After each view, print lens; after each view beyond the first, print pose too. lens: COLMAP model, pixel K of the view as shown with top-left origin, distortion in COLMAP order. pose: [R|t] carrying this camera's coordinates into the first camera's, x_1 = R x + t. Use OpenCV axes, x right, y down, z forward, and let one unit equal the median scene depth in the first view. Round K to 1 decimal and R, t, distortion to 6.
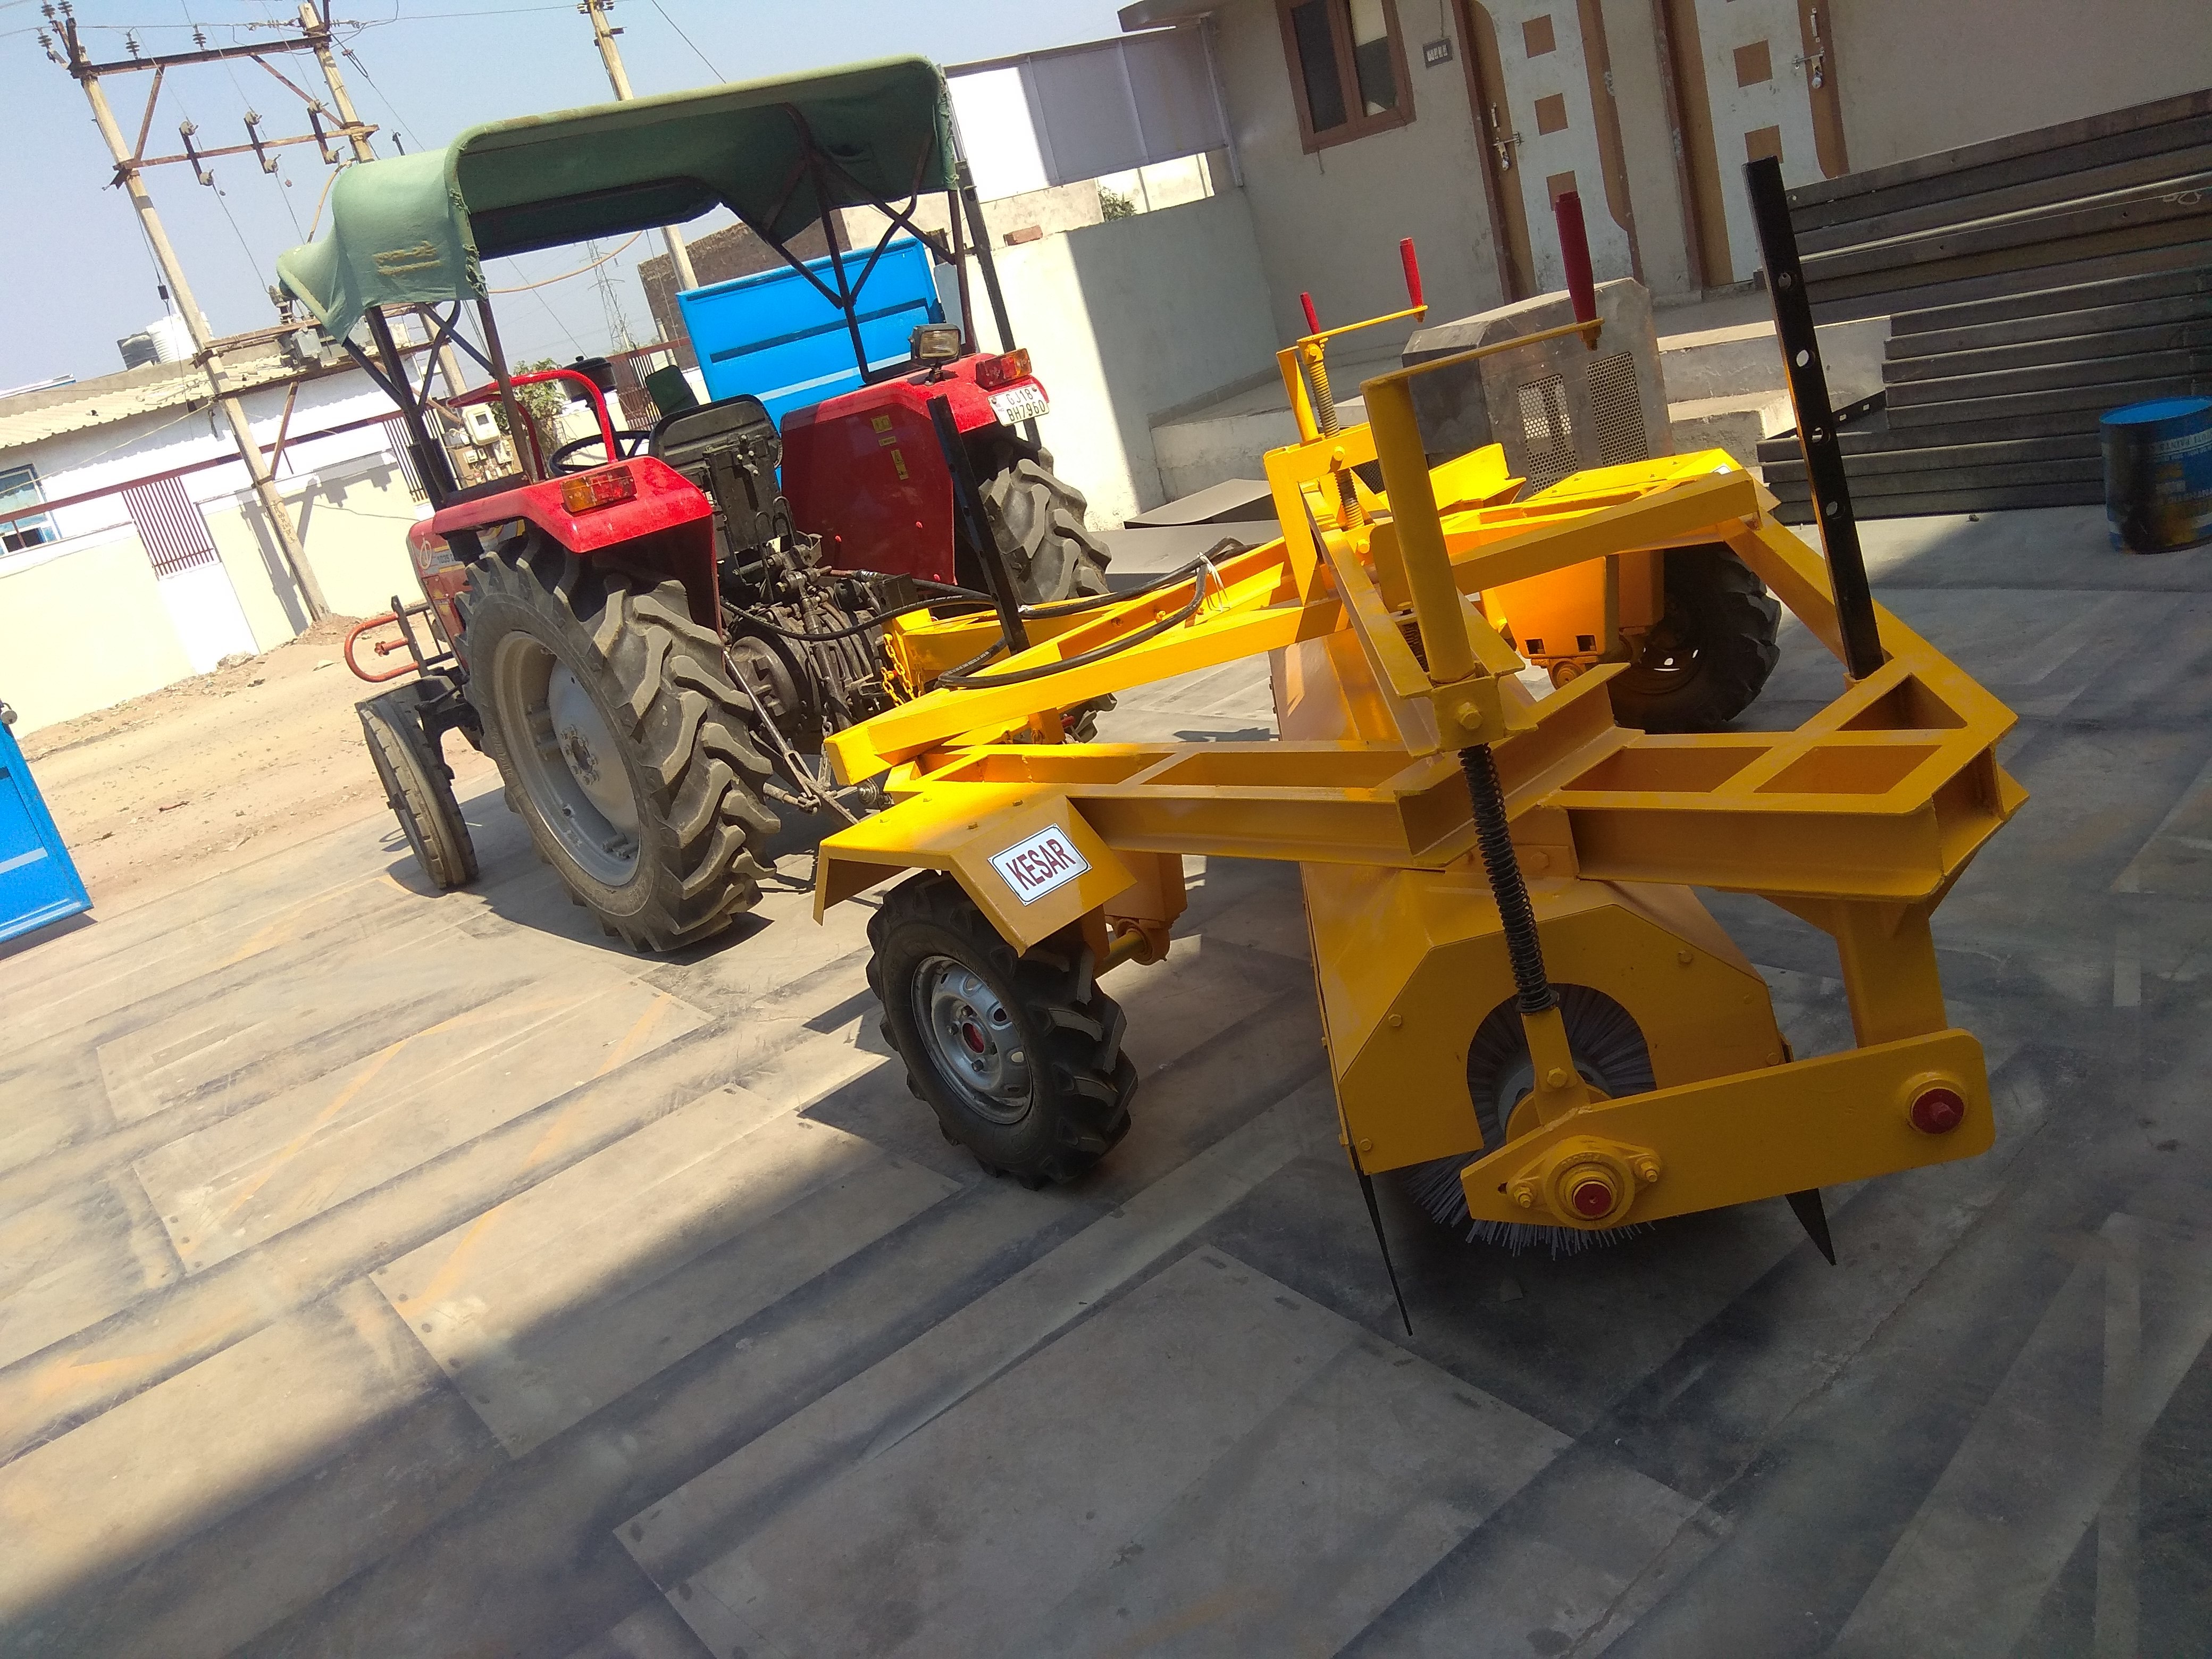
lens RADIAL K [[1719.3, 0, 1110.9], [0, 1719.3, 831.1], [0, 0, 1]] dist [0.023216, -0.040054]
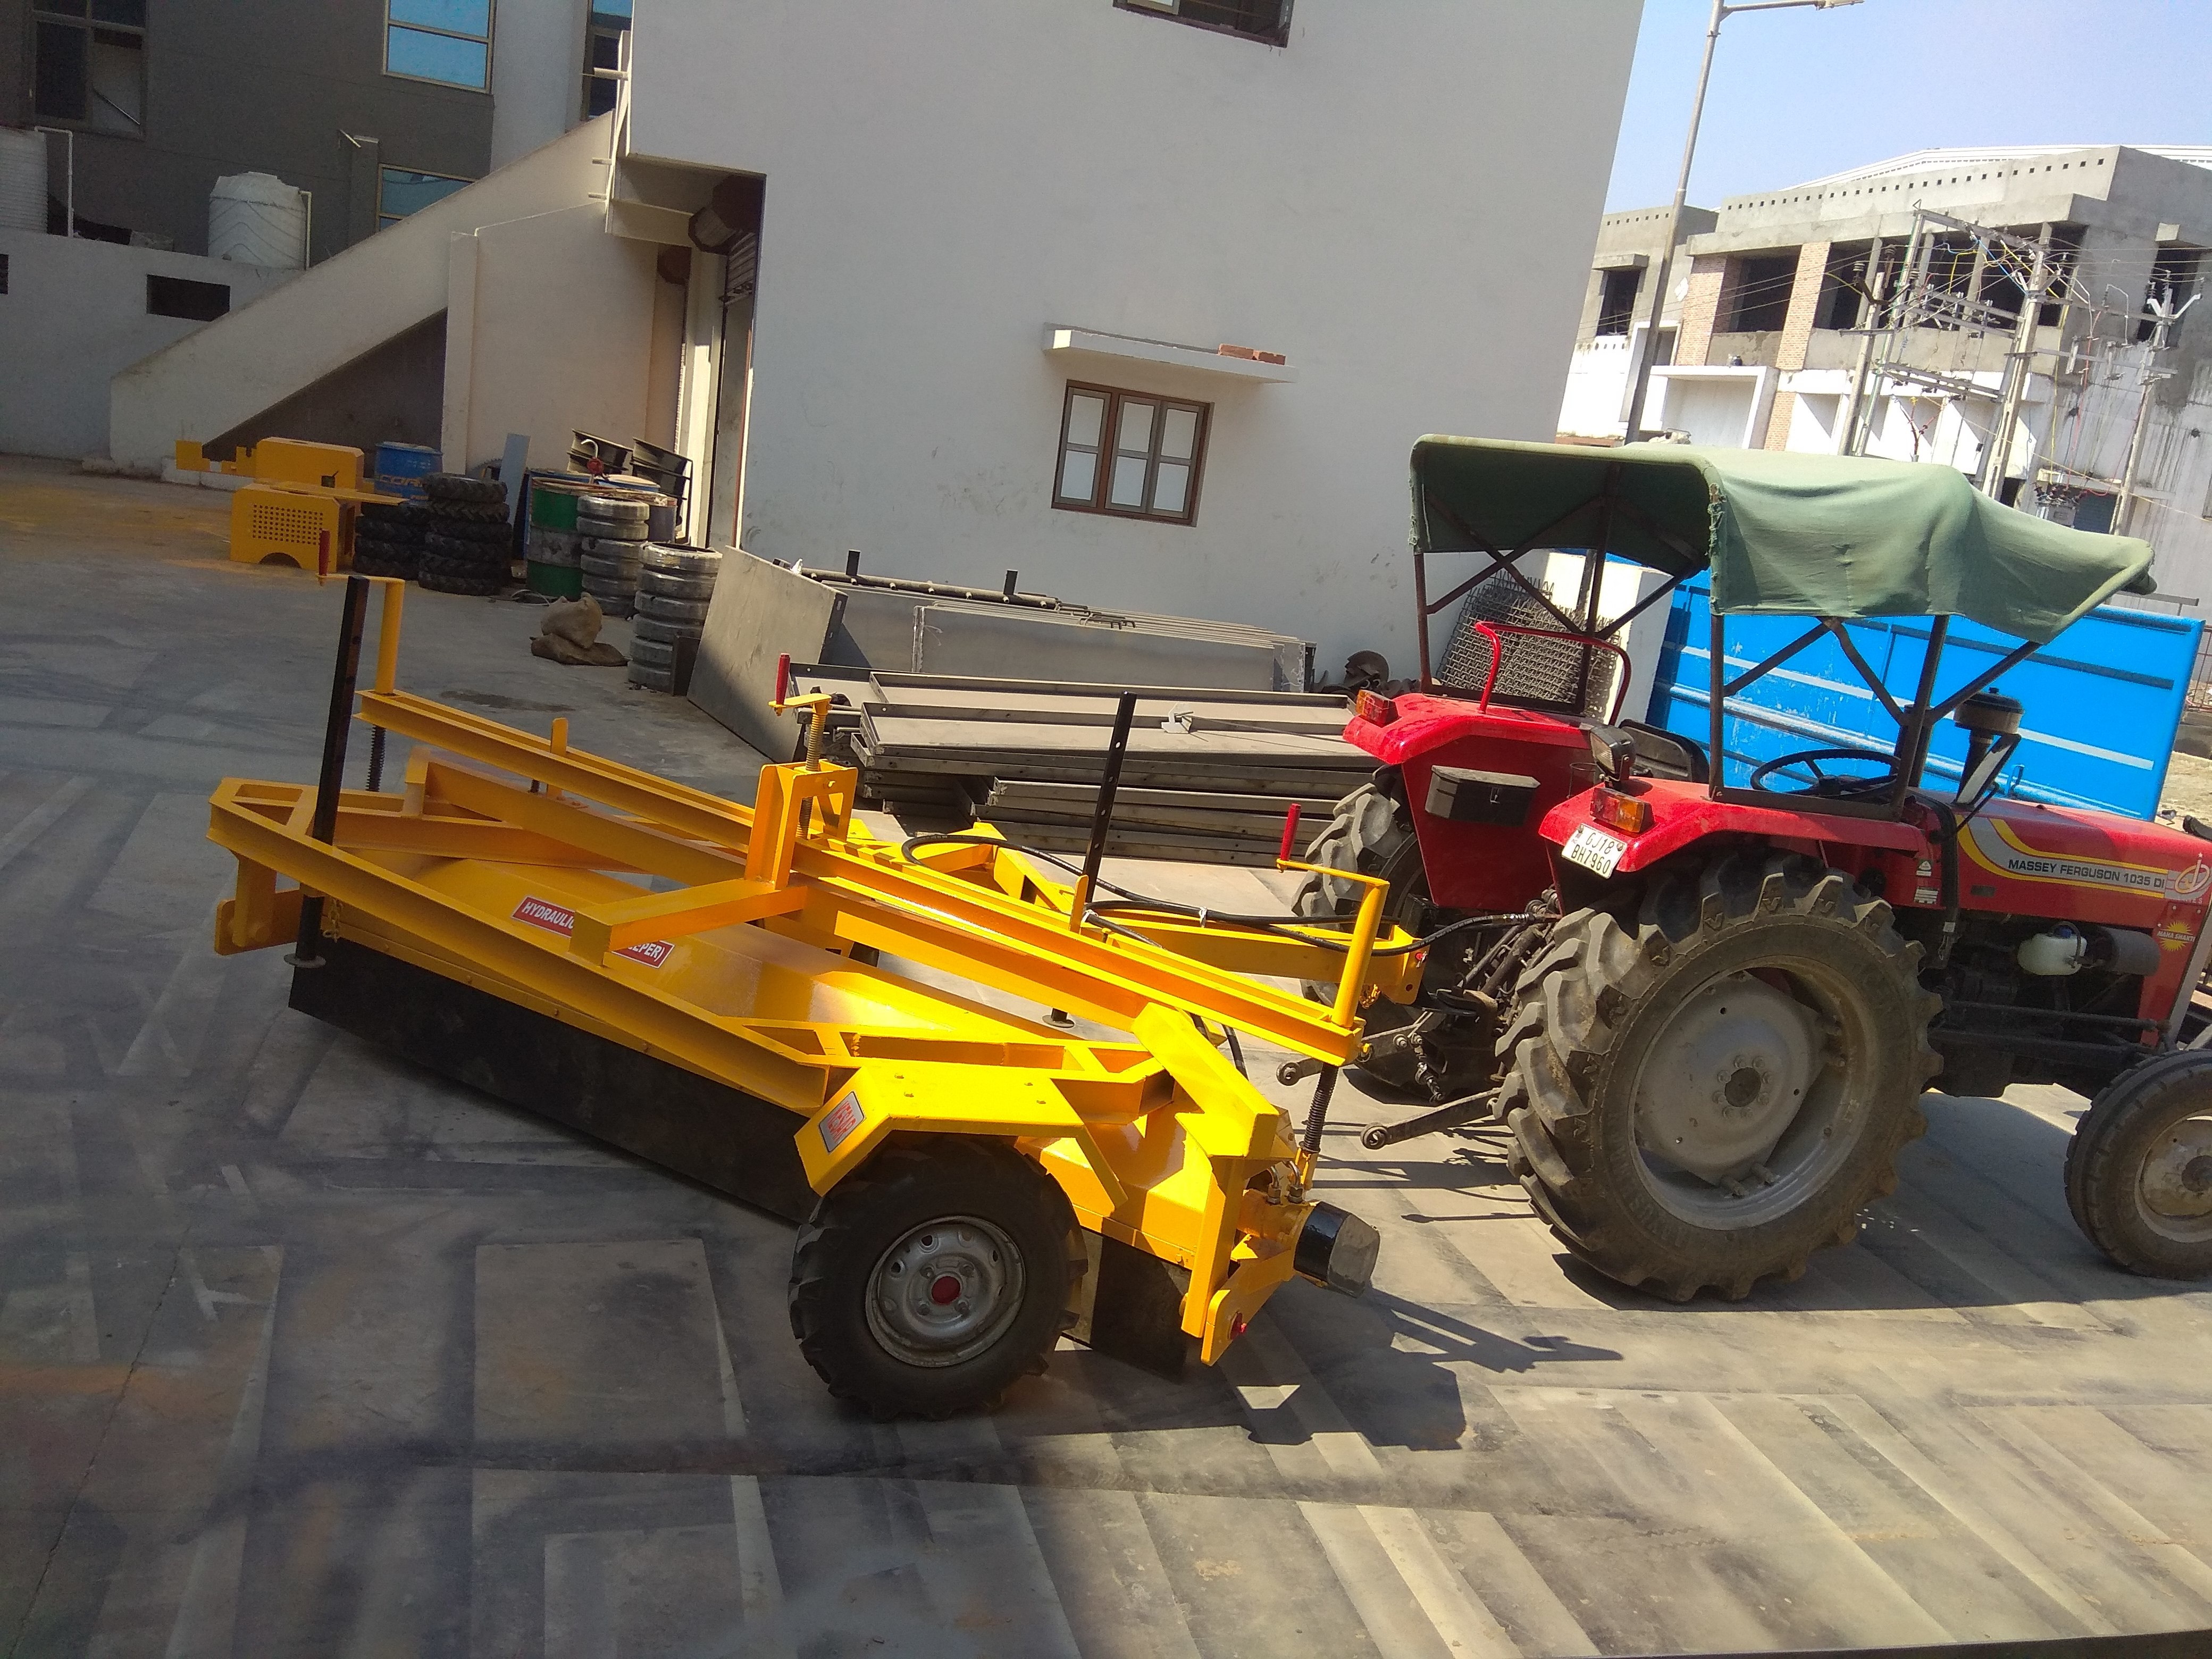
lens RADIAL K [[1719.3, 0, 1106.9], [0, 1719.3, 834.0], [0, 0, 1]] dist [0.023216, -0.040054]
pose [[-0.425218, 0.382999, -0.820062, 0.845727], [-0.321170, 0.783242, 0.532336, -0.719265], [0.846191, 0.489738, -0.210041, 1.111335]]
